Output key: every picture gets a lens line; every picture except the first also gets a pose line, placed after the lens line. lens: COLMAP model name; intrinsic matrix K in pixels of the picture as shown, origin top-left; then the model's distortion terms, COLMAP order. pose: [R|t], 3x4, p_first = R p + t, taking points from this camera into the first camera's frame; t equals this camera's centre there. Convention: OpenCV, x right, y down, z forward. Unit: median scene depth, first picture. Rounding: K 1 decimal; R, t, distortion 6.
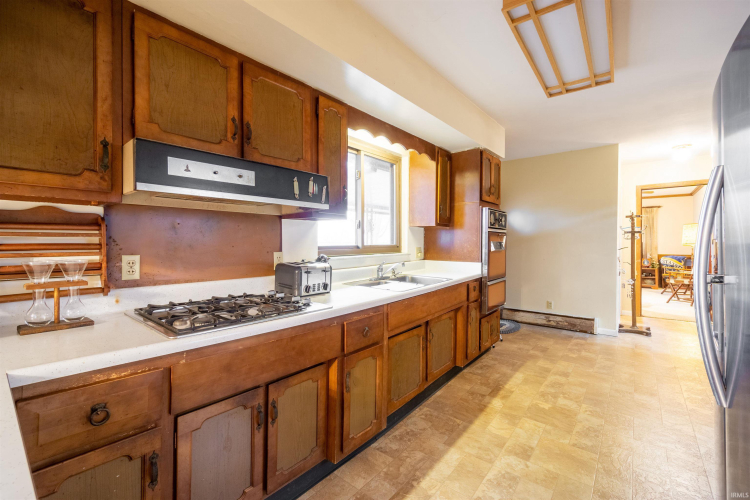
lens RADIAL K [[326.0, 0, 373.8], [0, 326.0, 242.5], [0, 0, 1]] dist [0.000021, -0.000067]
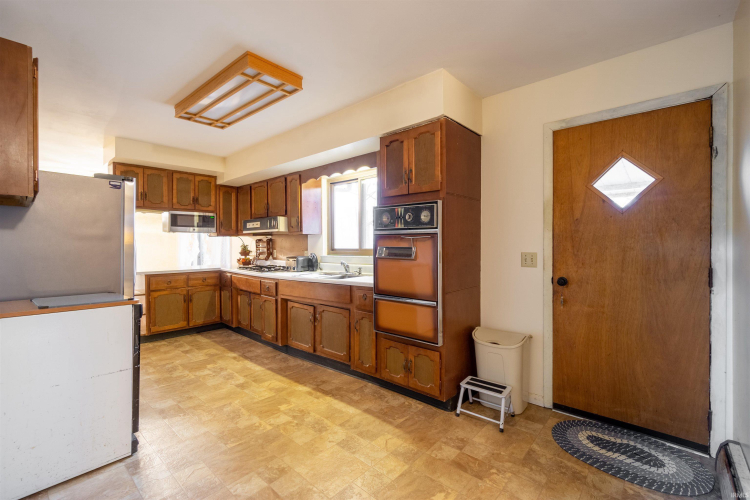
lens RADIAL K [[326.0, 0, 373.8], [0, 326.0, 242.5], [0, 0, 1]] dist [0.000021, -0.000067]
pose [[-0.045308, 0.001400, -0.998972, 1.531528], [-0.000056, 0.999999, 0.001404, -0.021319], [0.998973, 0.000119, -0.045308, 1.321859]]
